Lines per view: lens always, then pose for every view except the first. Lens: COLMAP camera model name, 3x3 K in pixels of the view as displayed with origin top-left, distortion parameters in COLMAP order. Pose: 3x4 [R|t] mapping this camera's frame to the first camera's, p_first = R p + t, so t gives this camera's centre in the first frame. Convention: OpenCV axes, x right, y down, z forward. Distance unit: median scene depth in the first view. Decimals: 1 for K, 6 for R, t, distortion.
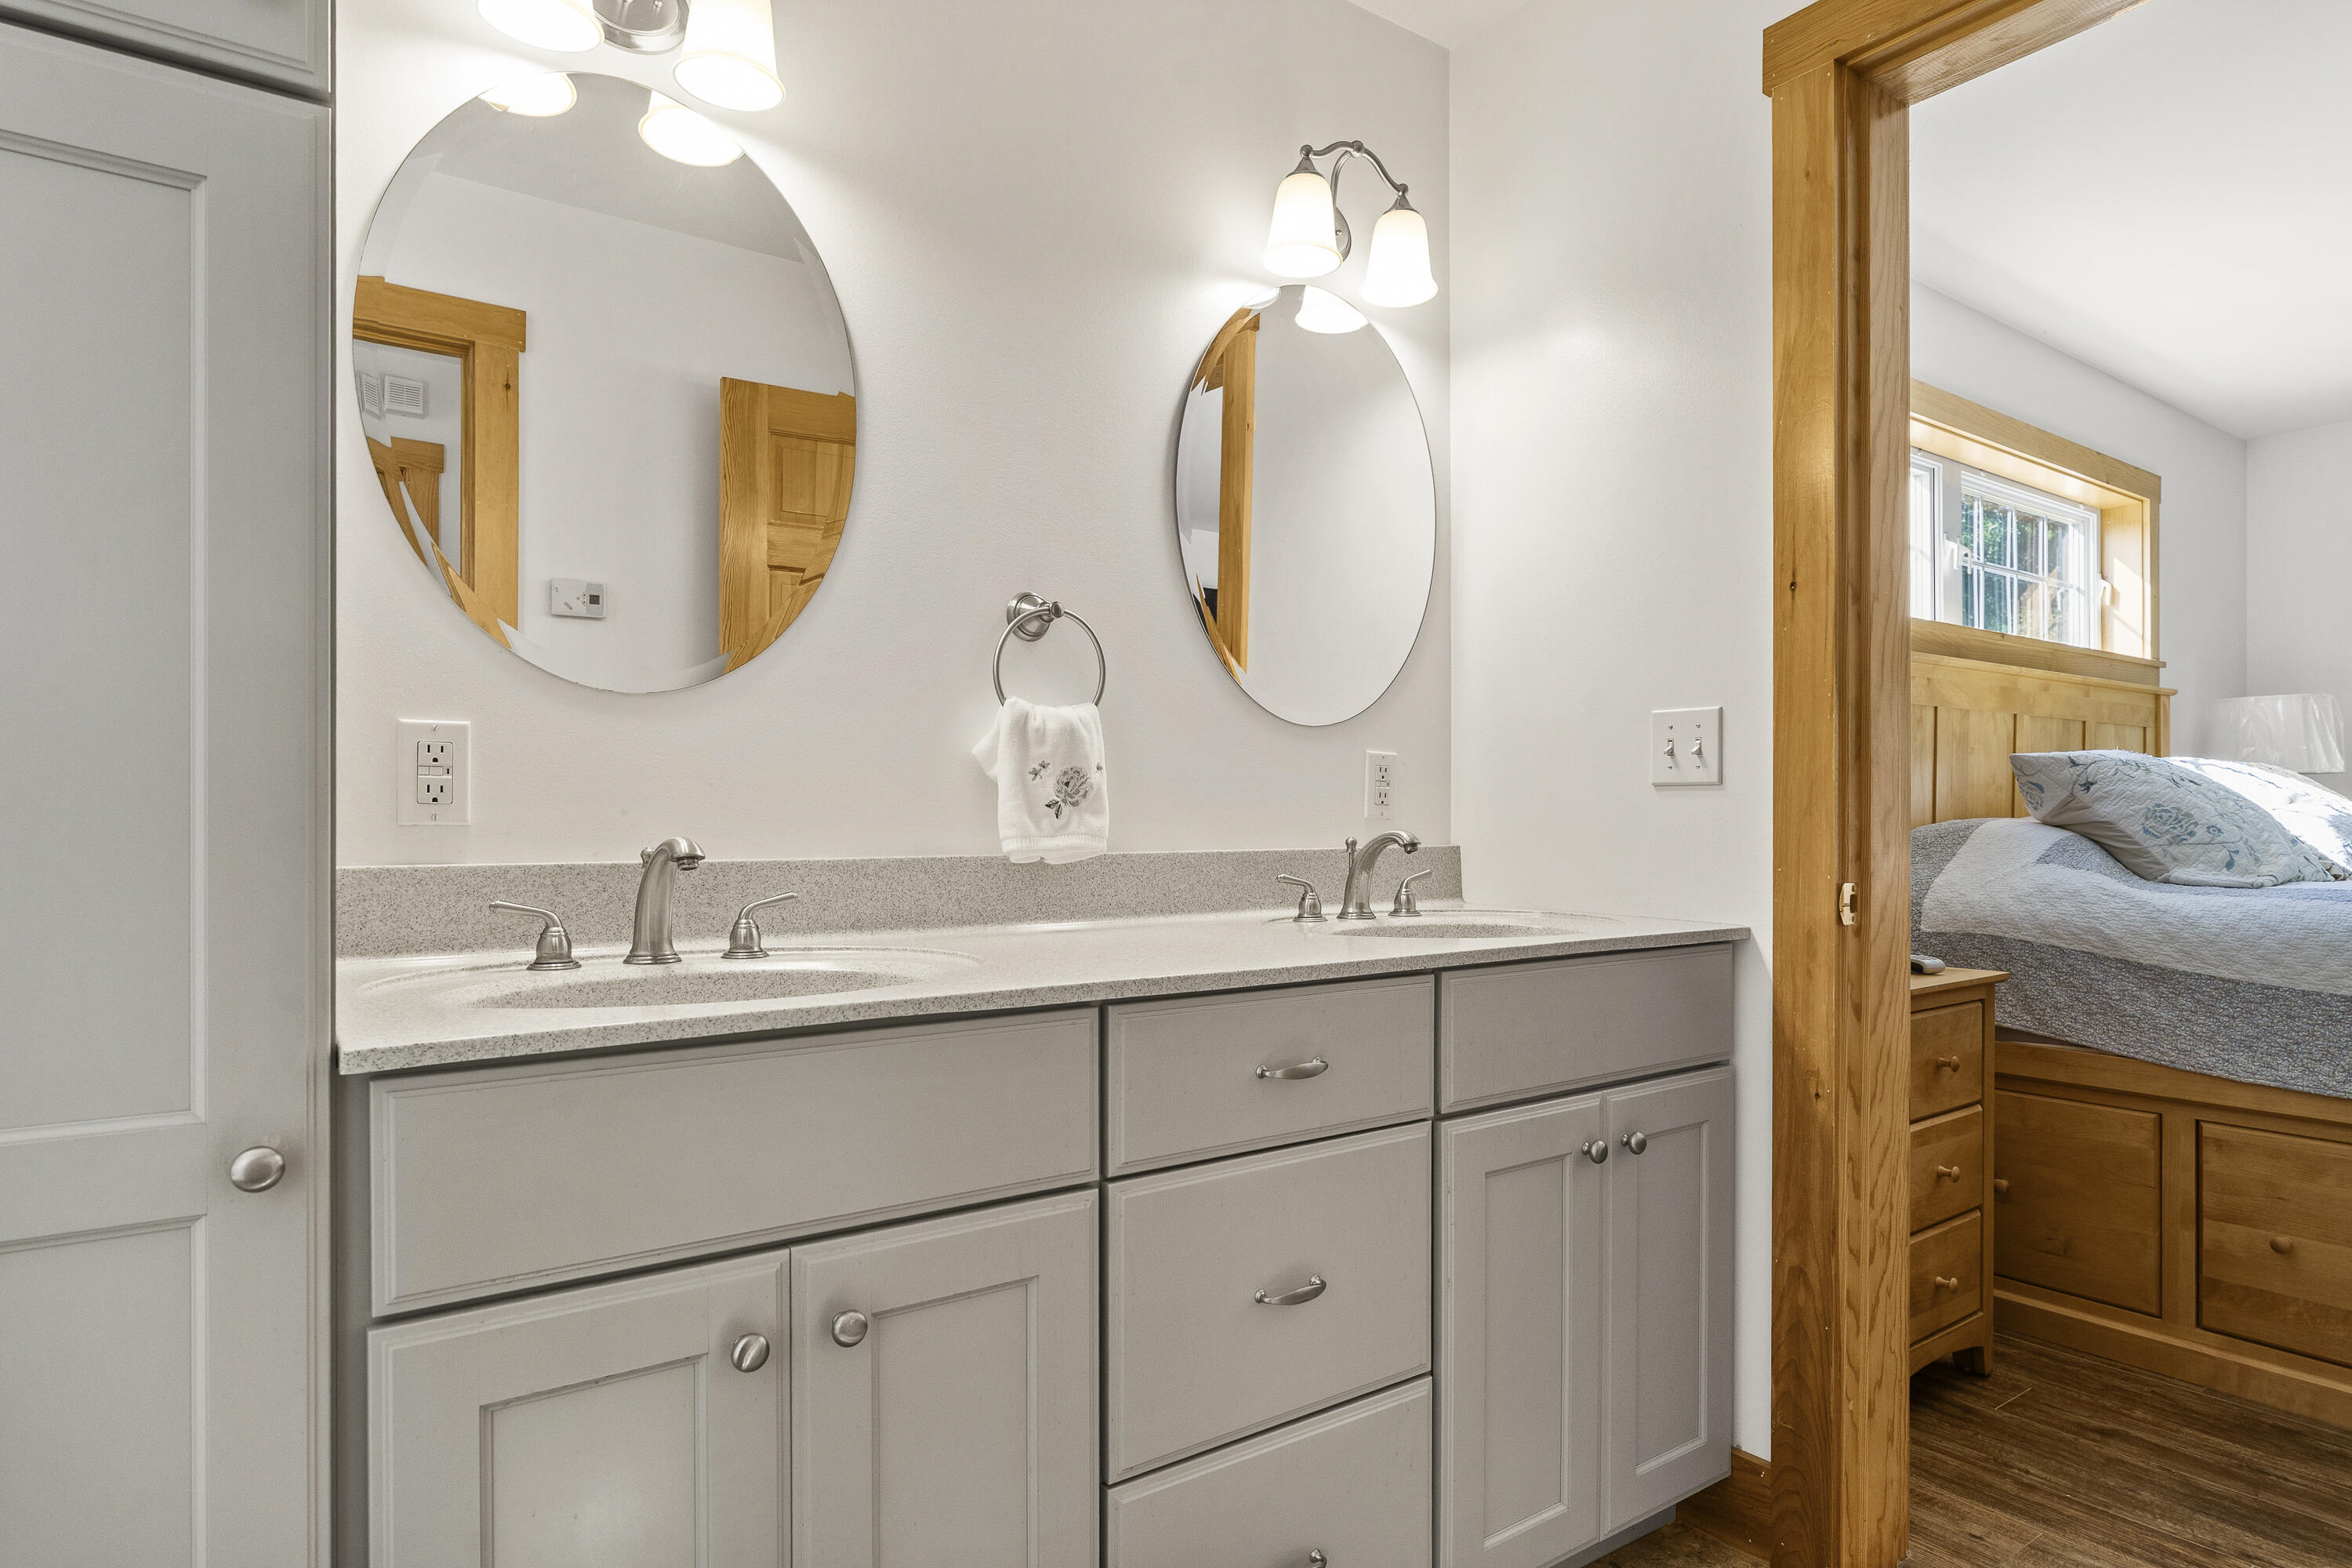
lens RADIAL K [[1211.6, 0, 1145.0], [0, 1211.6, 886.1], [0, 0, 1]] dist [0.010543, 0.000137]
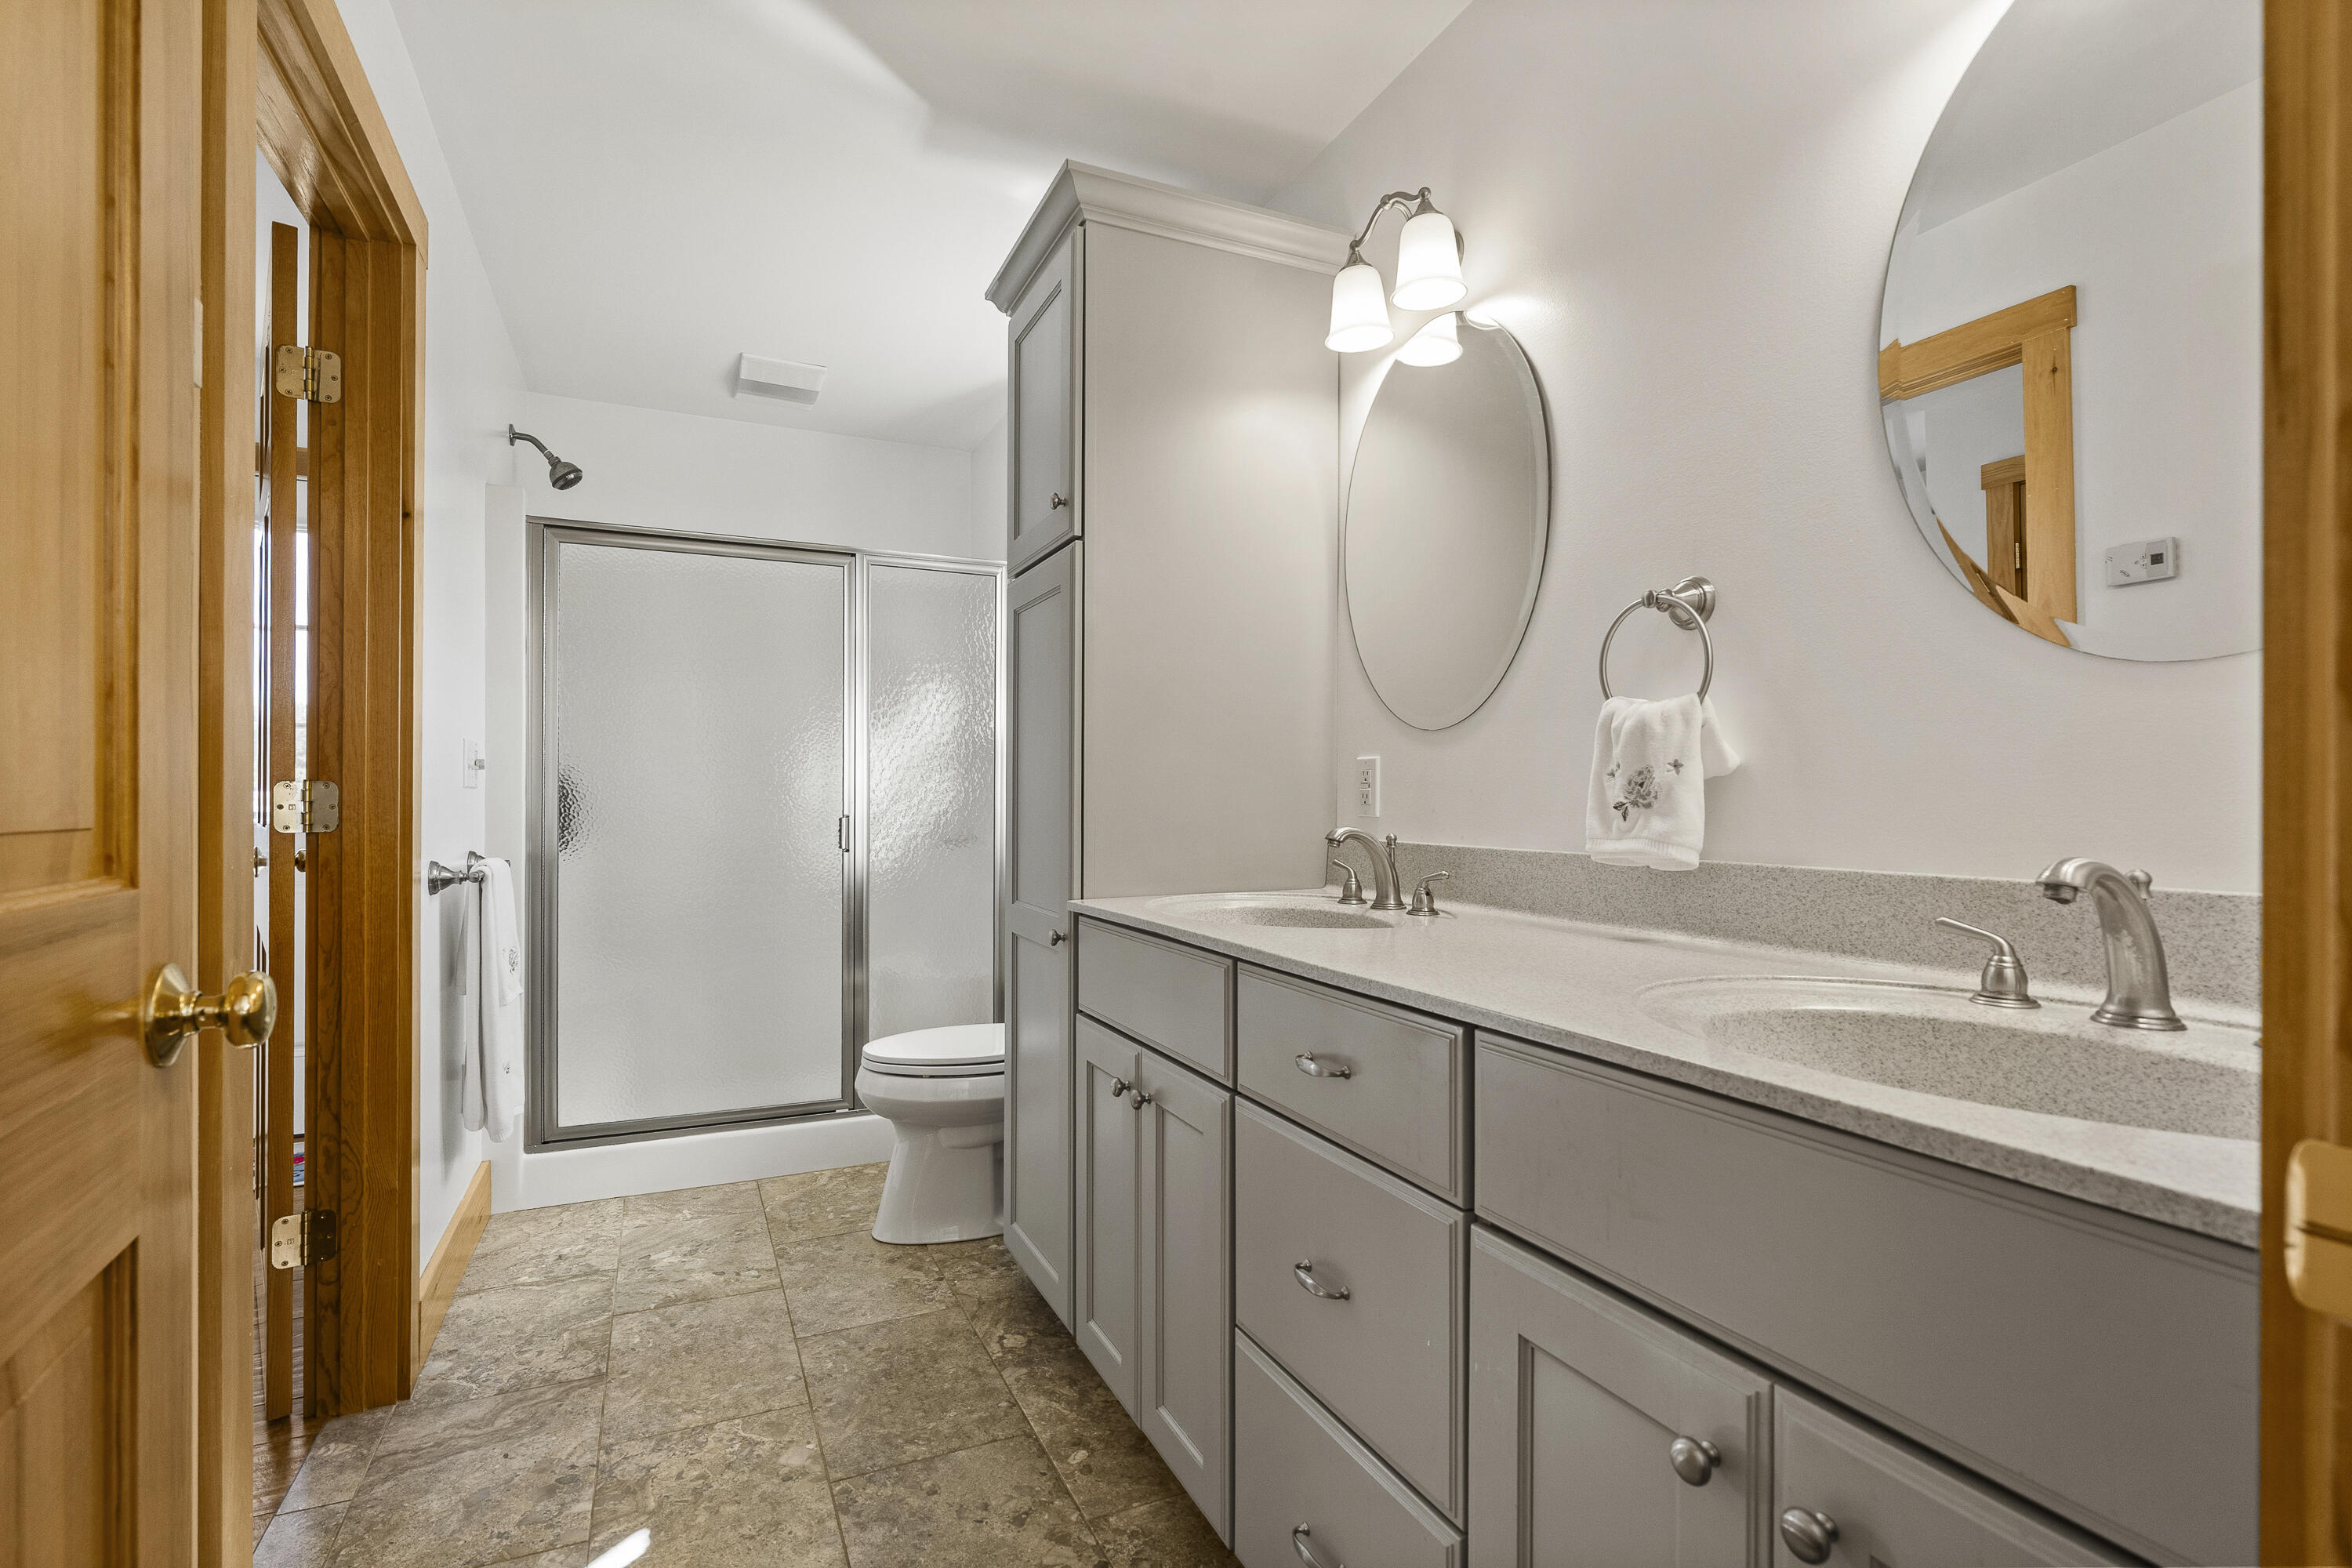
lens RADIAL K [[1131.1, 0, 1173.2], [0, 1131.1, 788.6], [0, 0, 1]] dist [0.000963, 0.001037]
pose [[-0.167821, -0.001965, -0.985816, 0.853165], [-0.049993, 0.998728, 0.006520, -0.068417], [0.984549, 0.050378, -0.167705, 0.785483]]
